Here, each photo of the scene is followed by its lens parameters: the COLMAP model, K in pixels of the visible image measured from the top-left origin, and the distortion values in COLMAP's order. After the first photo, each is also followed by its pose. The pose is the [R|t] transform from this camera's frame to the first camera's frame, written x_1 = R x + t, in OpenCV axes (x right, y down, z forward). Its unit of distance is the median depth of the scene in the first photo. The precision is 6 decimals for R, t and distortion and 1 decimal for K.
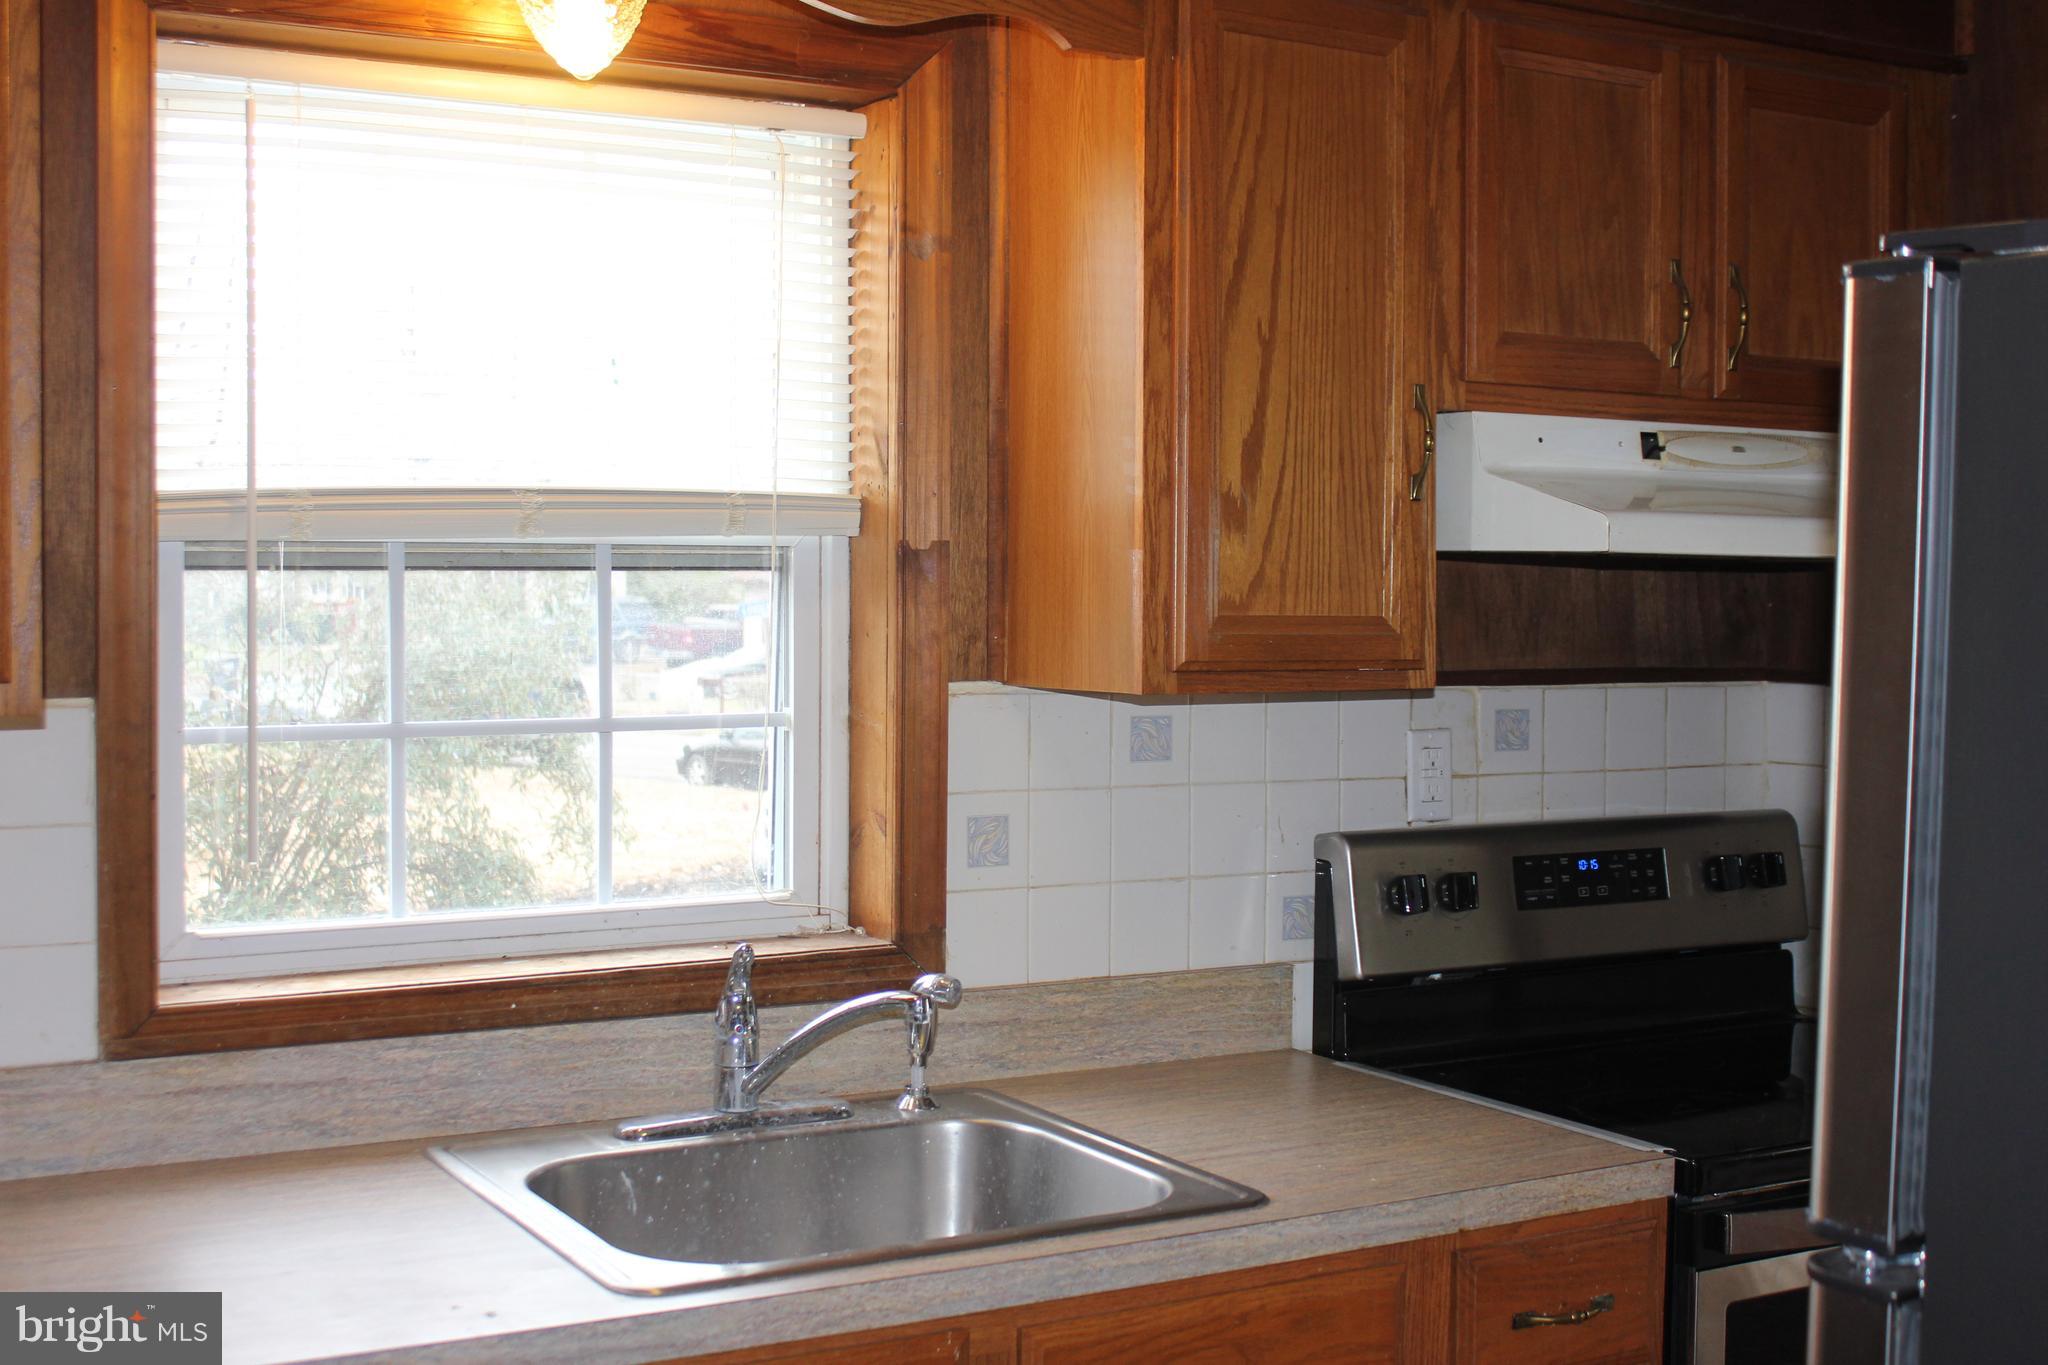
lens RADIAL K [[2490.2, 0, 1024.0], [0, 2490.2, 682.5], [0, 0, 1]] dist [-0.054448, 0.001341]
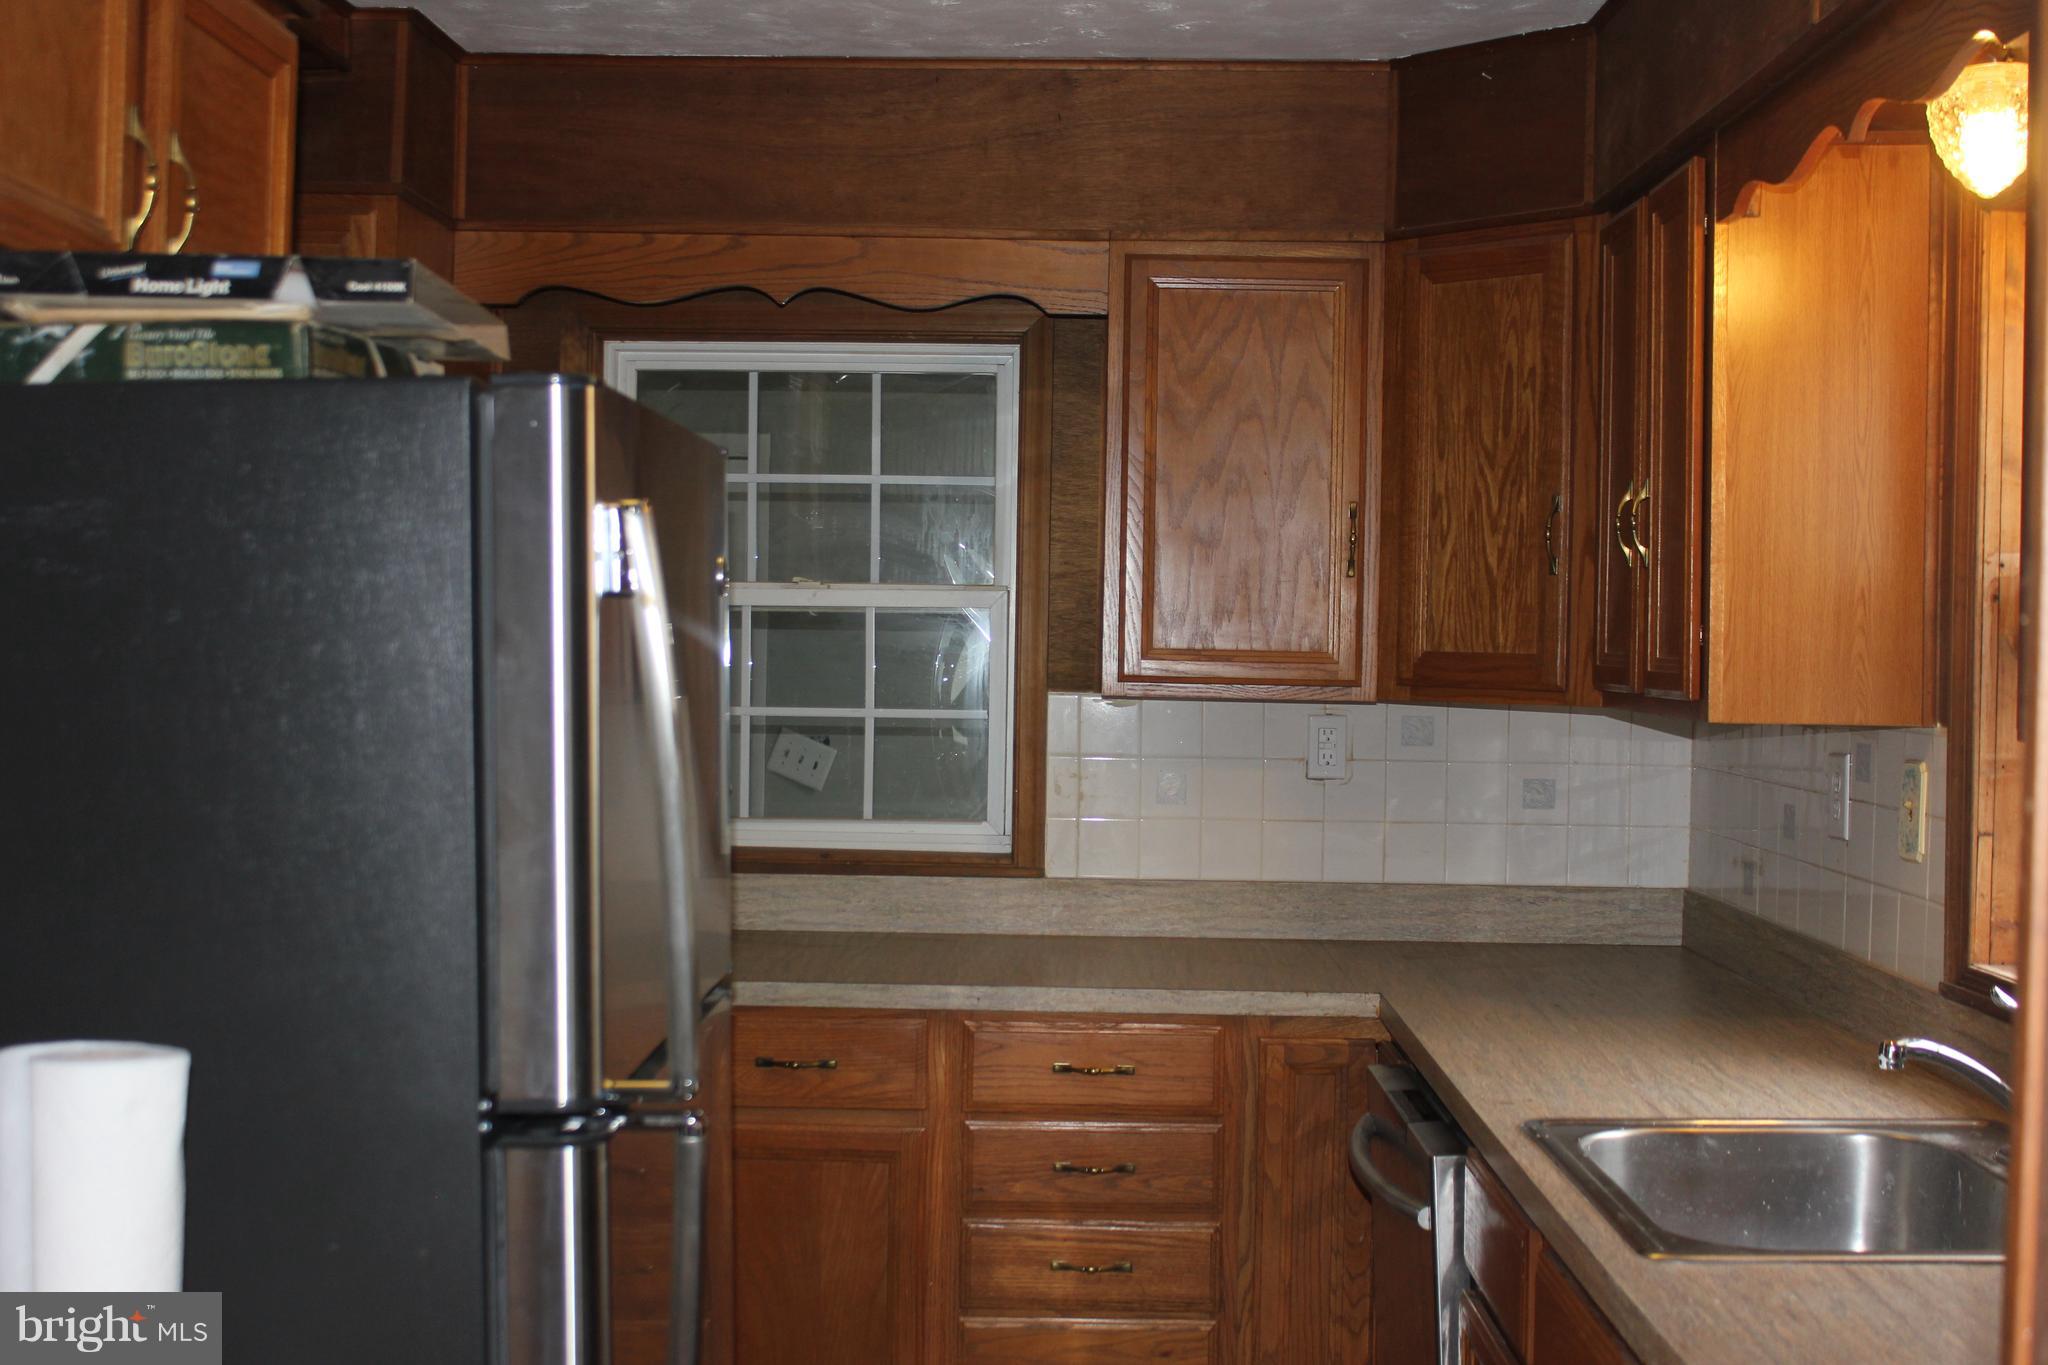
lens RADIAL K [[2490.2, 0, 1024.0], [0, 2490.2, 682.5], [0, 0, 1]] dist [-0.054448, 0.001341]
pose [[-0.525523, 0.001693, -0.850778, 1.019783], [-0.051241, 0.998120, 0.033637, -0.038644], [0.849235, 0.061272, -0.524448, 1.221201]]
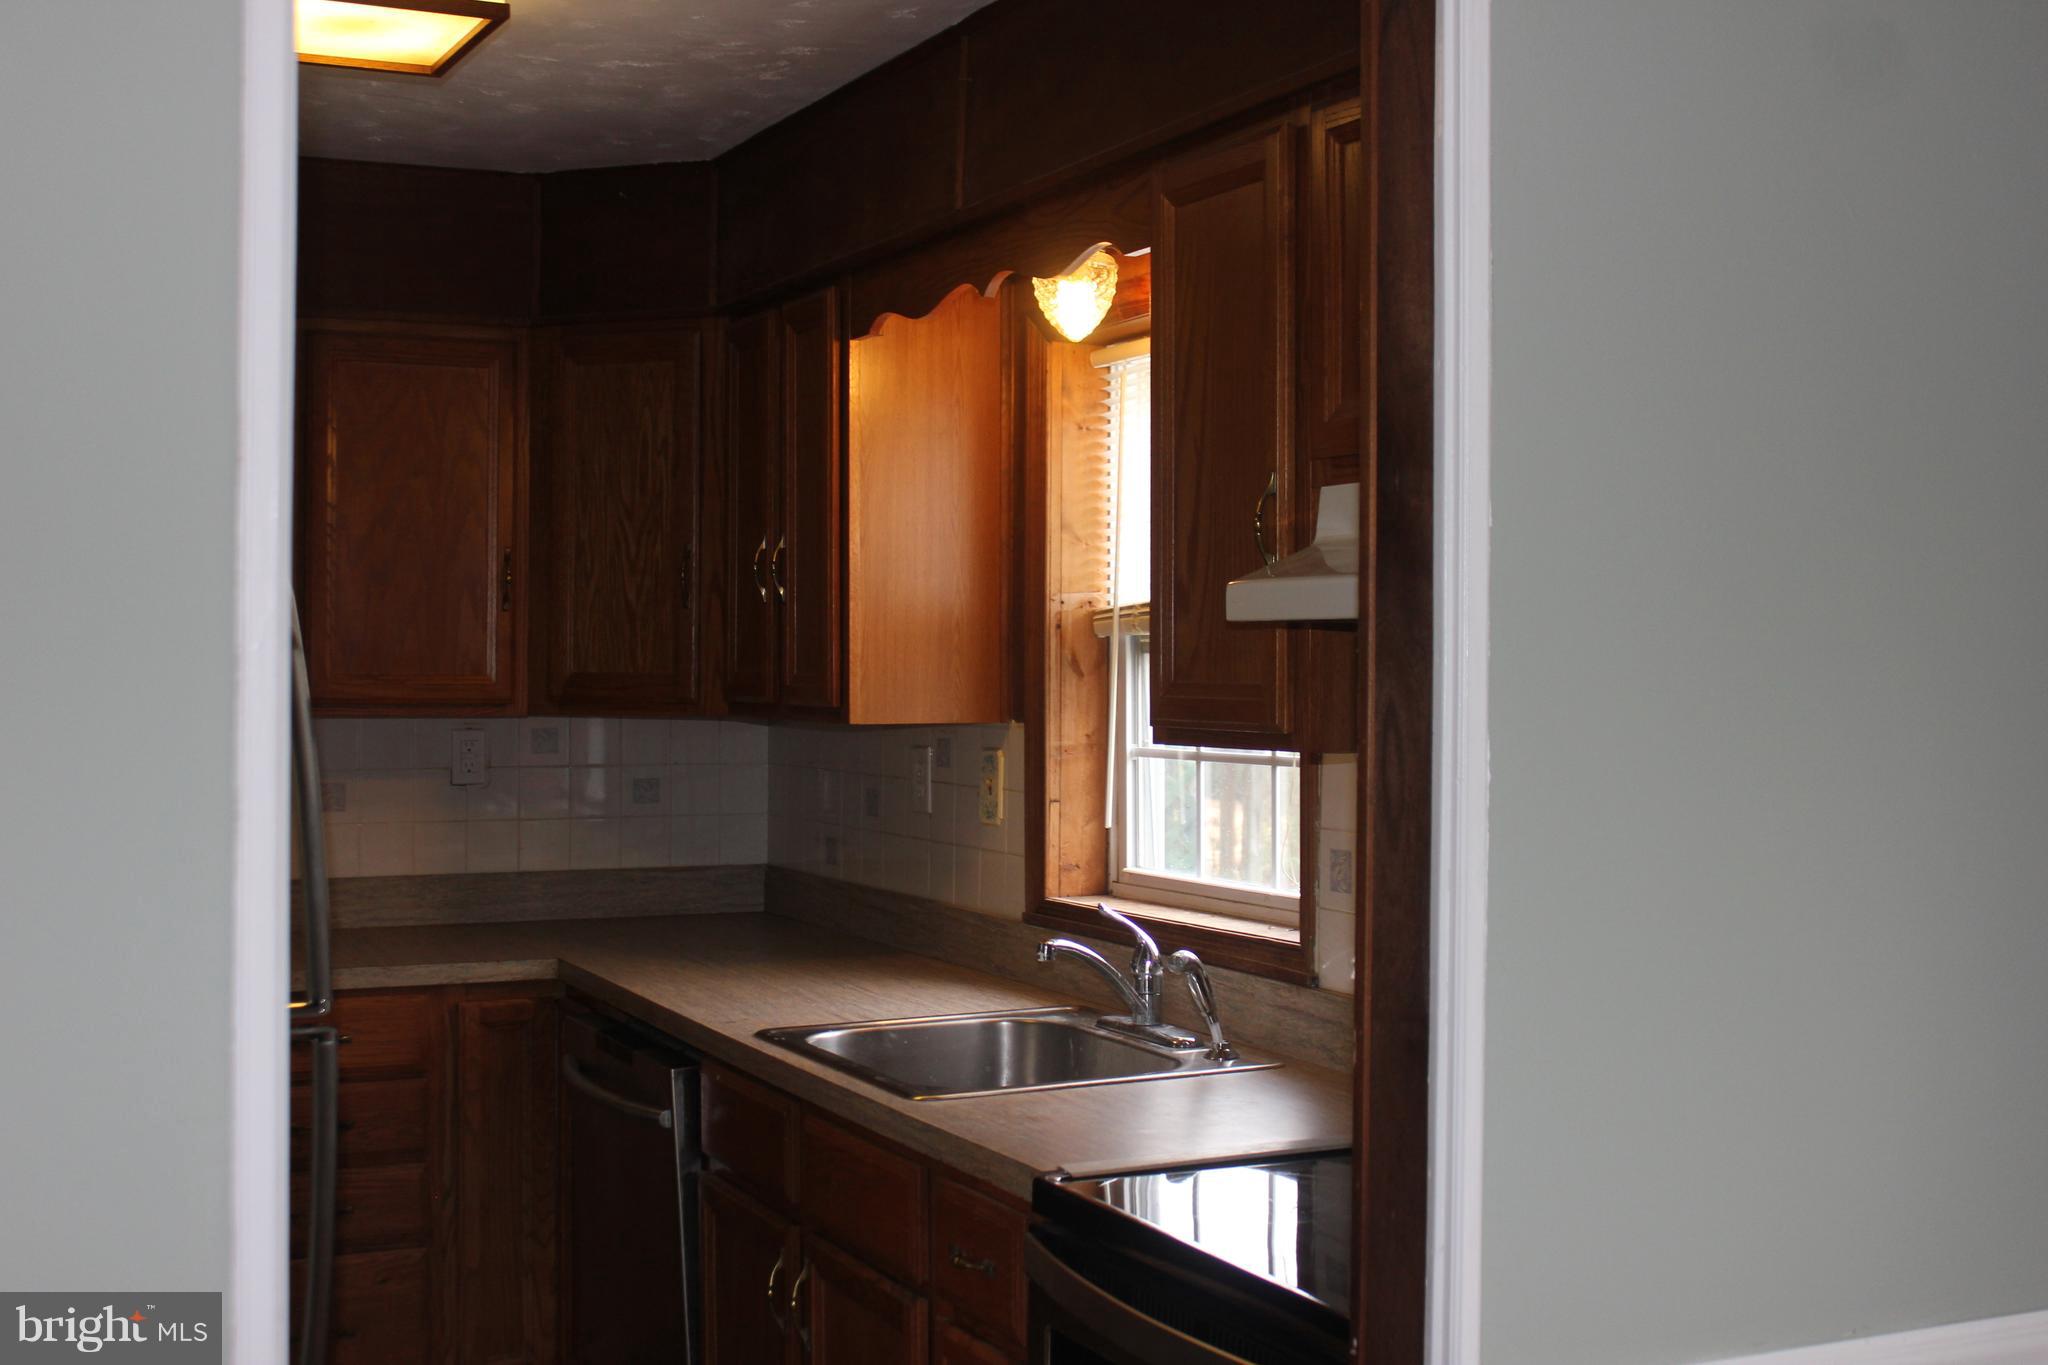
lens RADIAL K [[2490.2, 0, 1024.0], [0, 2490.2, 682.5], [0, 0, 1]] dist [-0.054448, 0.001341]
pose [[-0.094977, 0.000205, -0.995479, 1.411582], [-0.040859, 0.999156, 0.004104, -0.031986], [0.994641, 0.041064, -0.094888, 1.119361]]
